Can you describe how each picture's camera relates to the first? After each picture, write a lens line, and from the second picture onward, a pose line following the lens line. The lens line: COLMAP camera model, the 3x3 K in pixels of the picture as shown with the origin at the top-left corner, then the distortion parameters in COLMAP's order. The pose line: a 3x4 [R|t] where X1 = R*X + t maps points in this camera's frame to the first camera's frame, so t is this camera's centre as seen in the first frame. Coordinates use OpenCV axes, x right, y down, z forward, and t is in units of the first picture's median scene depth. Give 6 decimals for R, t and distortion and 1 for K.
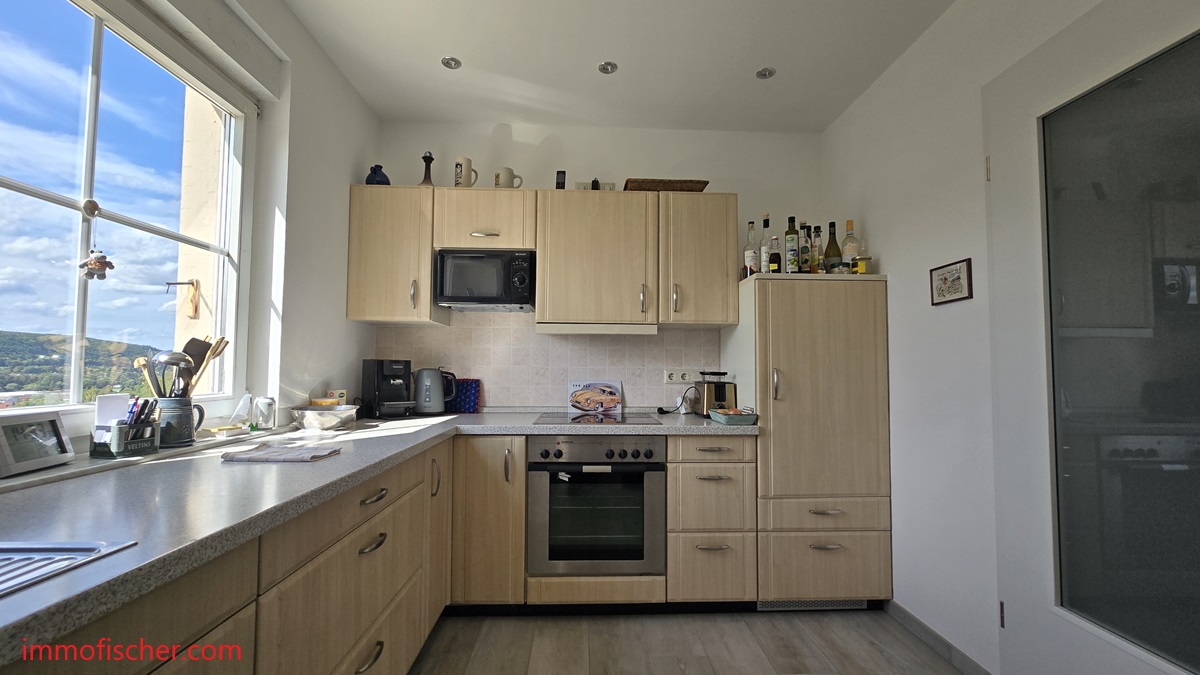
lens RADIAL K [[486.8, 0, 602.9], [0, 486.8, 347.7], [0, 0, 1]] dist [-0.003222, 0.000861]
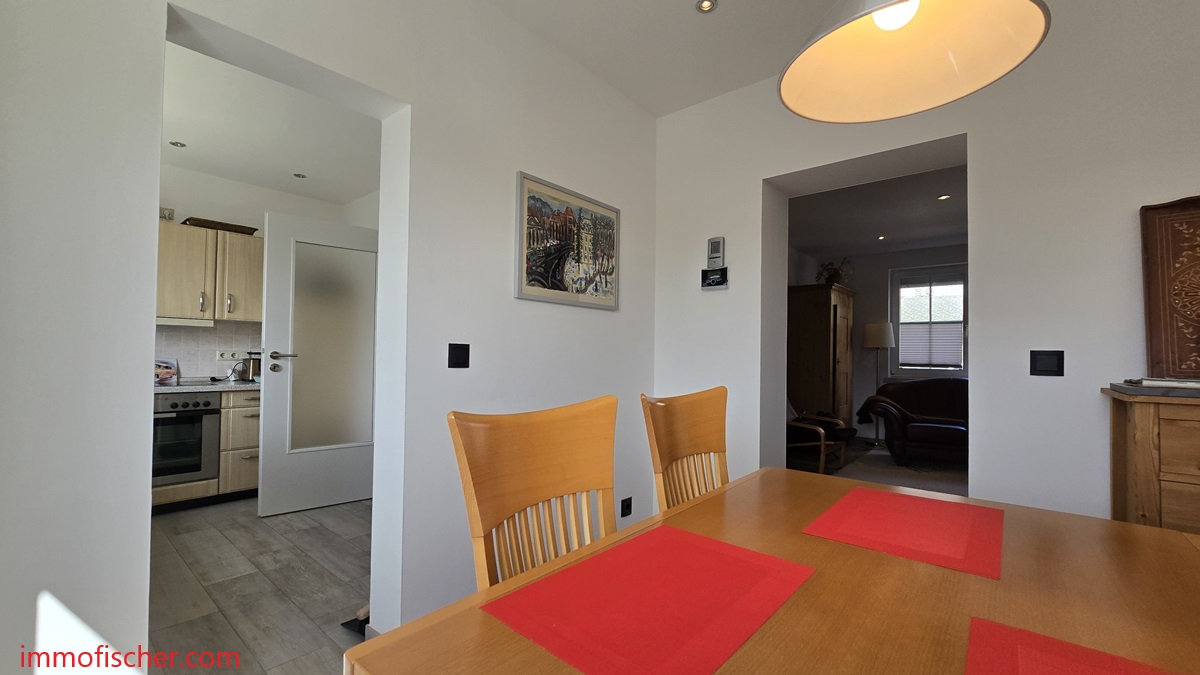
lens RADIAL K [[486.8, 0, 599.1], [0, 486.8, 344.1], [0, 0, 1]] dist [-0.003222, 0.000861]
pose [[0.678842, 0.016603, 0.734097, -0.177295], [-0.037509, 0.999223, 0.012087, -0.036122], [-0.733326, -0.035740, 0.678937, -0.873554]]
